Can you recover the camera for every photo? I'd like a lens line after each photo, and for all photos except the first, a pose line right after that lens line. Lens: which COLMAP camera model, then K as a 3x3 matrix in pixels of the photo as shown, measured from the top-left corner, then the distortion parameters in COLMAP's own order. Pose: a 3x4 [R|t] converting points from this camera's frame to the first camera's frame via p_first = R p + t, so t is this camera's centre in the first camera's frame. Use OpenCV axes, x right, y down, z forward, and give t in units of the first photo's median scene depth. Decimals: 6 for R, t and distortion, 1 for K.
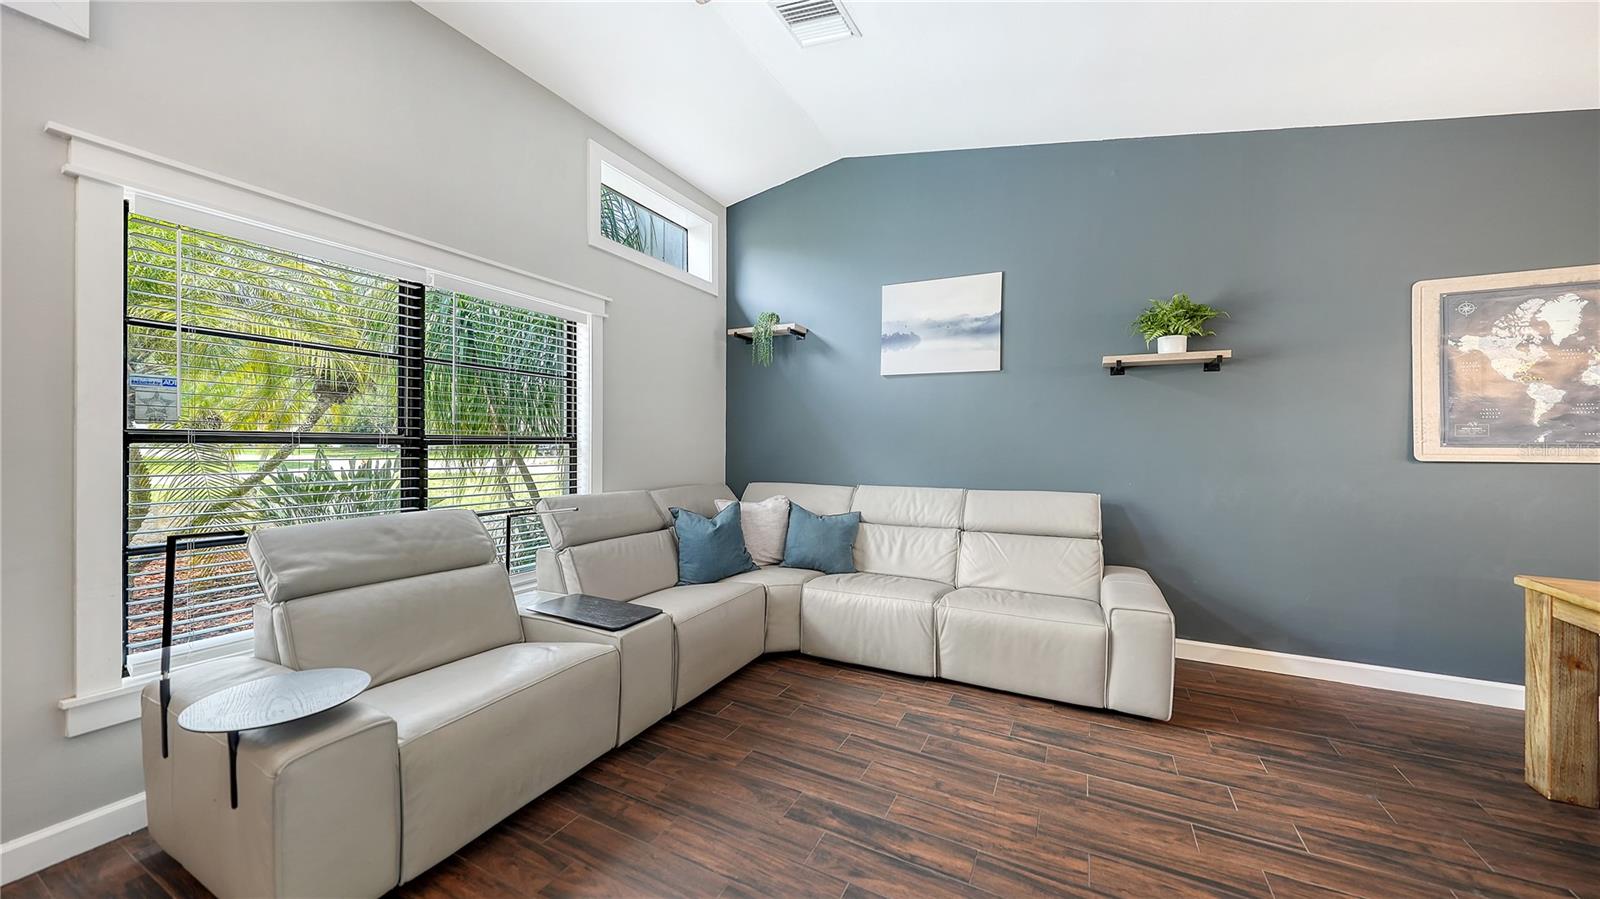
lens RADIAL K [[557.1, 0, 798.0], [0, 557.1, 445.6], [0, 0, 1]] dist [-0.003378, -0.000035]
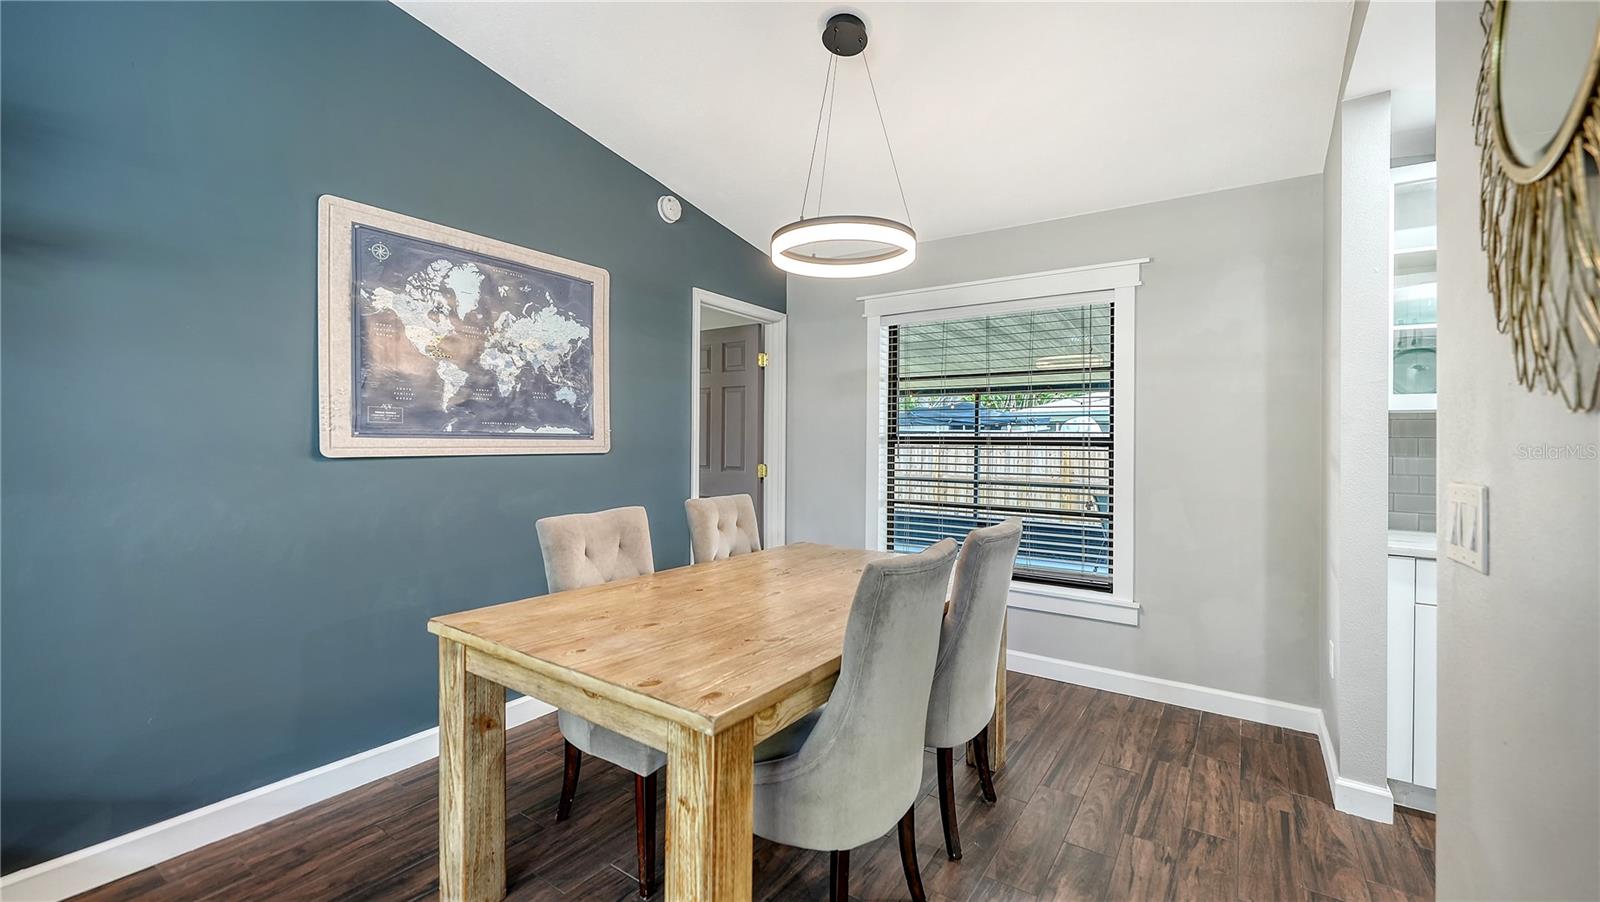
lens RADIAL K [[638.7, 0, 799.3], [0, 638.7, 442.3], [0, 0, 1]] dist [-0.001683, -0.000315]
pose [[0.126354, -0.005296, 0.991971, 0.446017], [-0.002197, 0.999982, 0.005618, 0.003116], [-0.991983, -0.002889, 0.126340, 0.348585]]
